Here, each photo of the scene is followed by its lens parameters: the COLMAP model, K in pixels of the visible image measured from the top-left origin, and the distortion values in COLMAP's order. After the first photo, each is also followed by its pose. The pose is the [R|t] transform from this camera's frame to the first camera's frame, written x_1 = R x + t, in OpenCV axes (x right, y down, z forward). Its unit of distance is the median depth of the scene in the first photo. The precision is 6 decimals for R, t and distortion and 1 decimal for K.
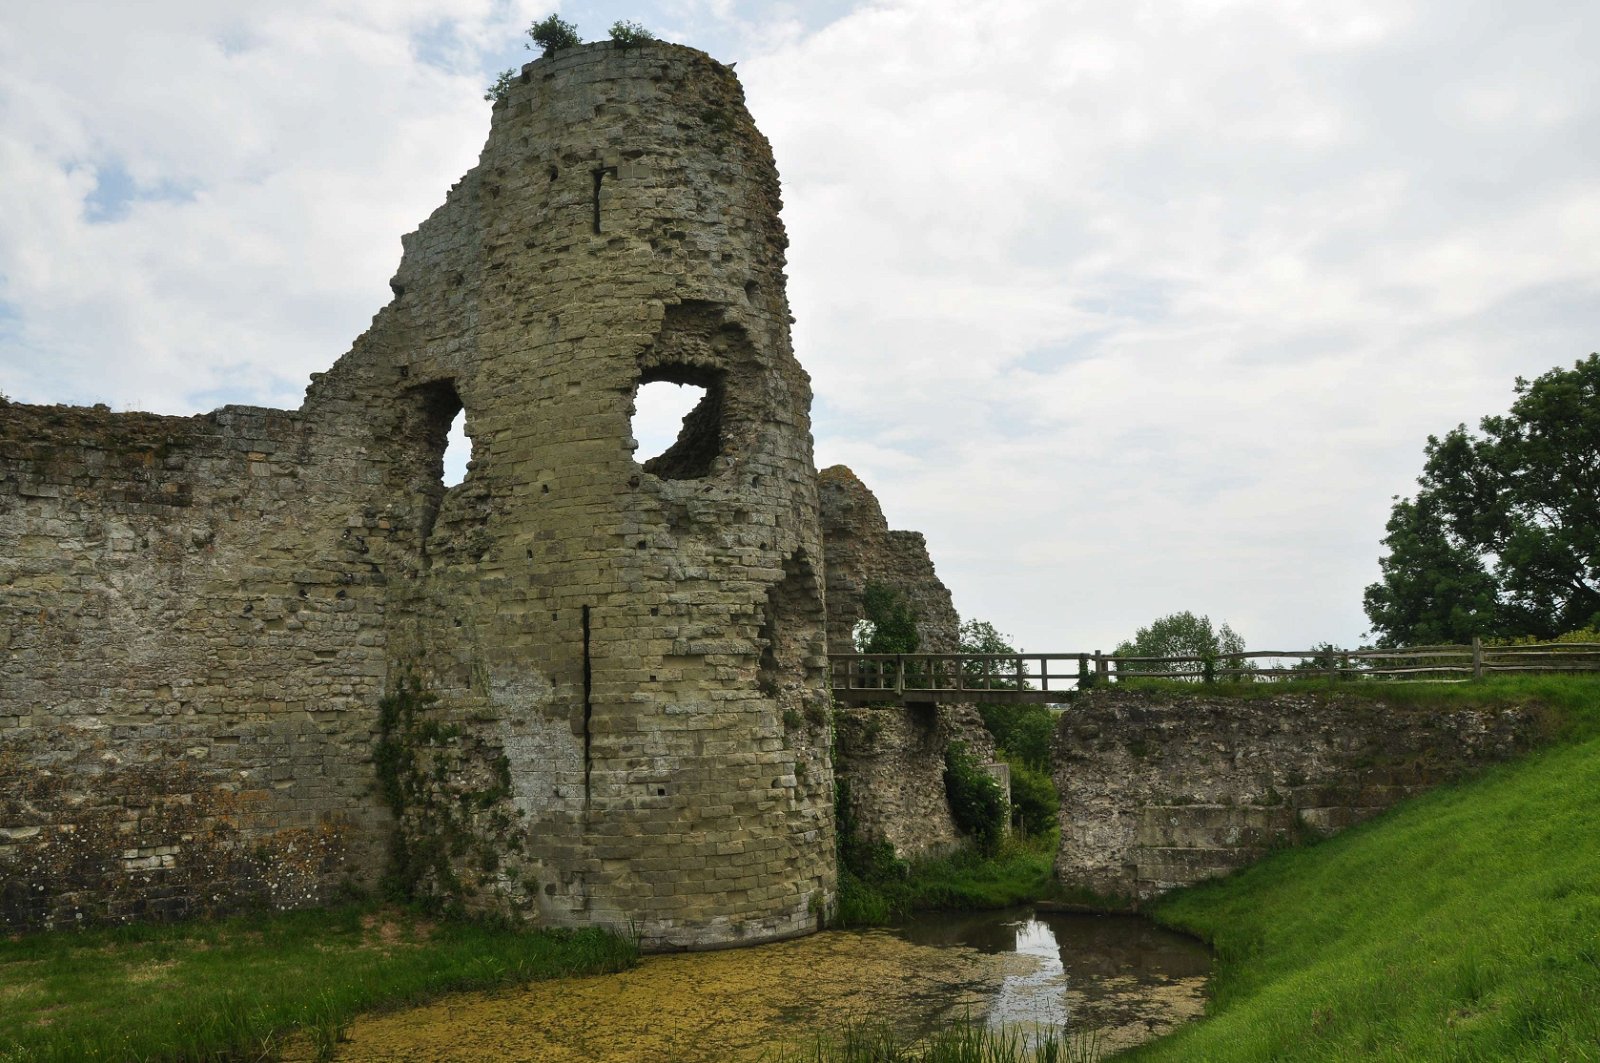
lens RADIAL K [[1244.7, 0, 796.0], [0, 1244.7, 549.9], [0, 0, 1]] dist [-0.167198, 0.127210]
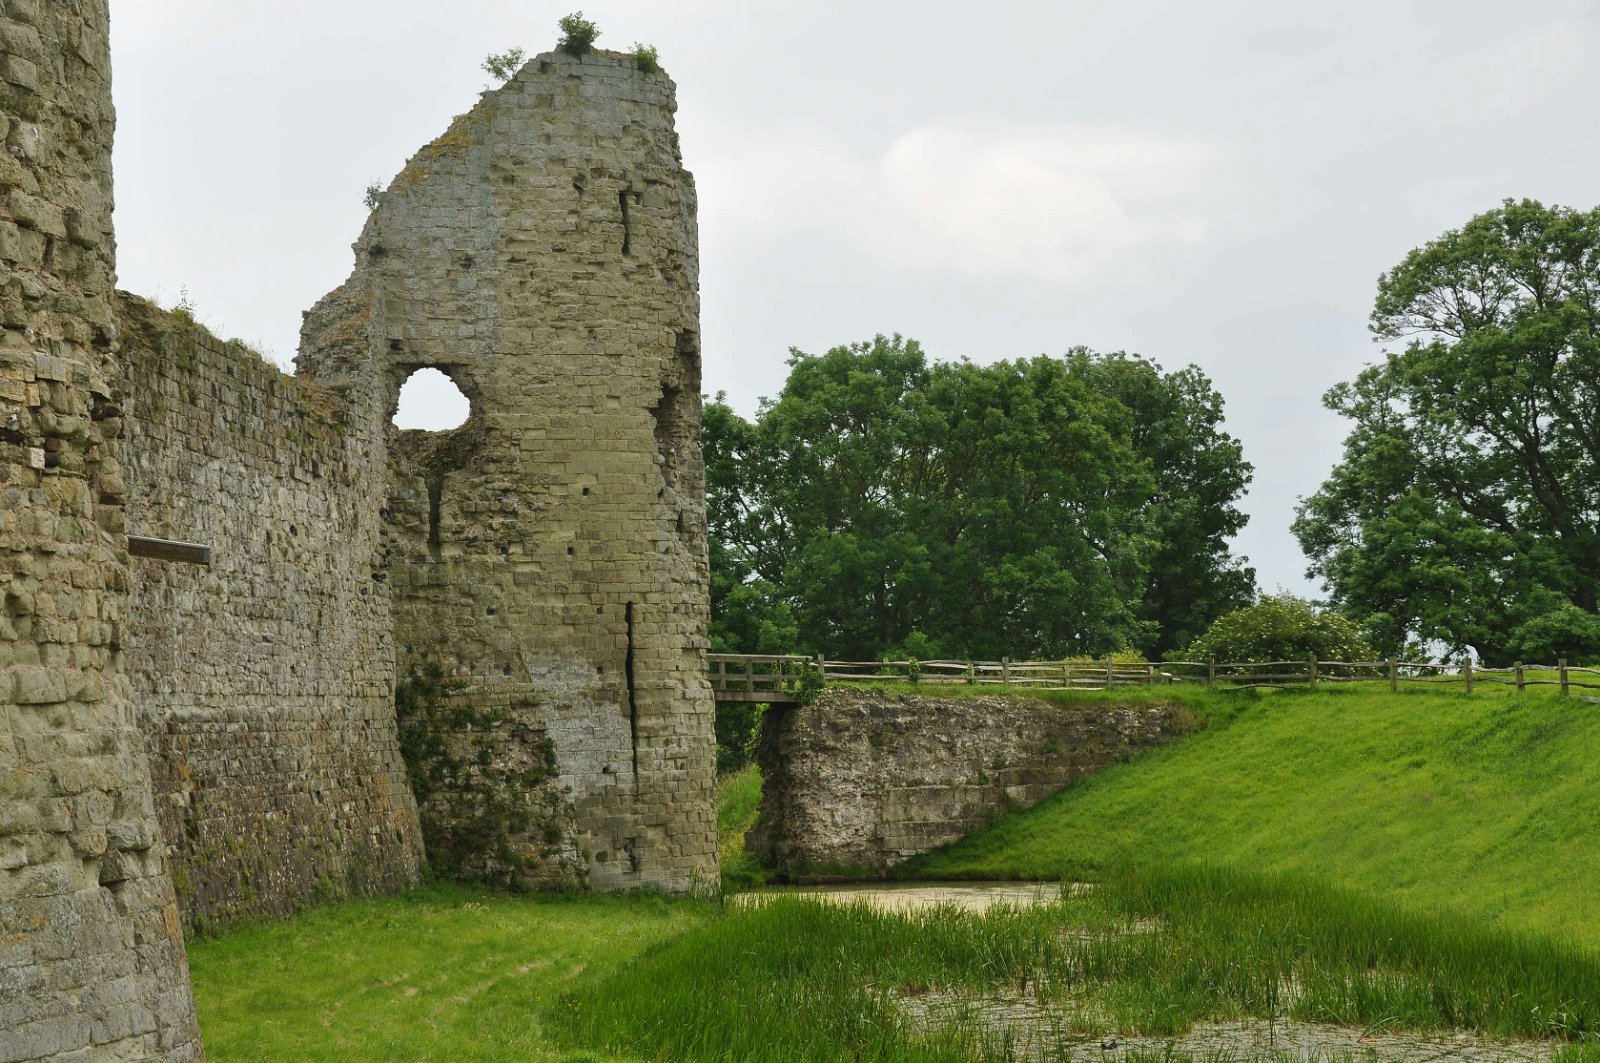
lens RADIAL K [[3167.6, 0, 796.9], [0, 3167.6, 570.2], [0, 0, 1]] dist [0.369056, 0.186371]
pose [[0.650596, 0.047895, 0.757912, -2.172401], [-0.085119, 0.996320, 0.010106, -0.024625], [-0.754639, -0.071087, 0.652278, -0.950728]]
